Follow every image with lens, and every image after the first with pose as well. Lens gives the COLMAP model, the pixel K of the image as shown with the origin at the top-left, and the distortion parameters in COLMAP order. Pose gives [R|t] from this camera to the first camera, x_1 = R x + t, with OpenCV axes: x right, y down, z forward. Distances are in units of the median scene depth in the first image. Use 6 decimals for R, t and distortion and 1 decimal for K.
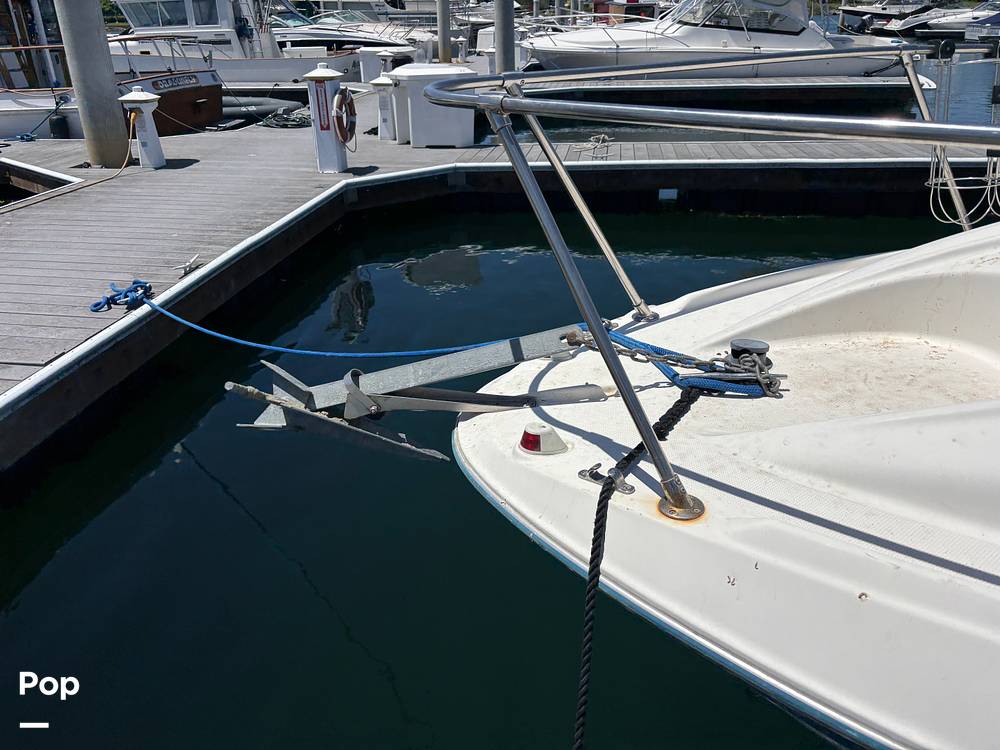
lens RADIAL K [[757.5, 0, 497.1], [0, 757.5, 377.4], [0, 0, 1]] dist [0.036793, -0.038534]
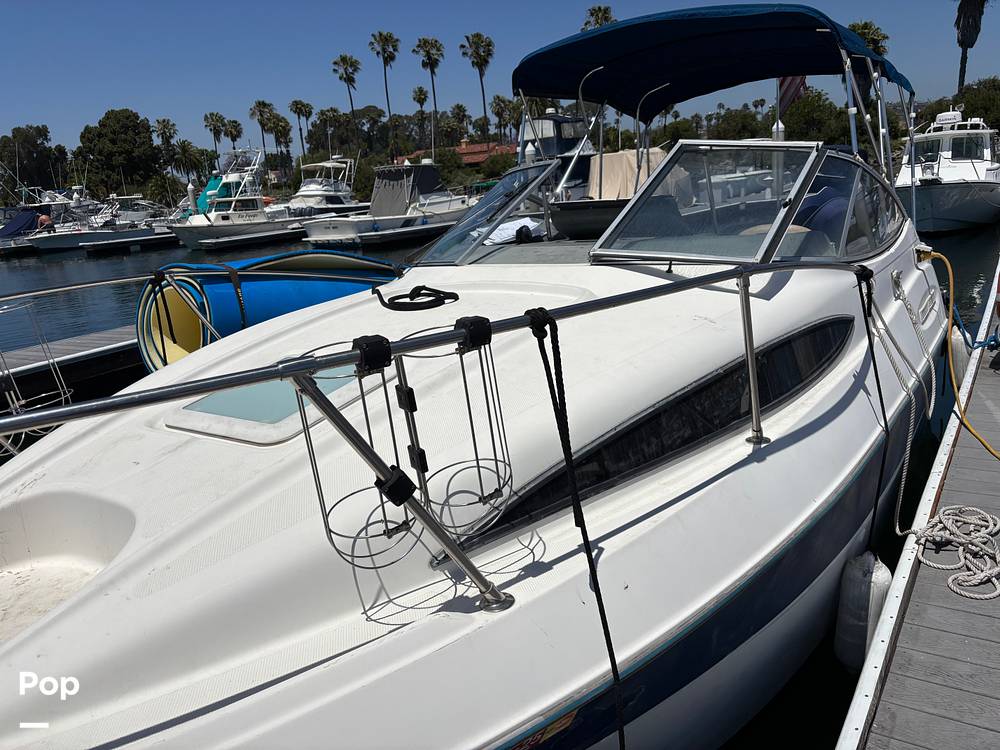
lens RADIAL K [[757.5, 0, 500.7], [0, 757.5, 372.3], [0, 0, 1]] dist [0.036793, -0.038534]
pose [[0.447510, -0.244442, 0.860223, 0.010593], [0.452192, 0.891736, 0.018154, -0.003375], [-0.771529, 0.380862, 0.509595, -0.178990]]
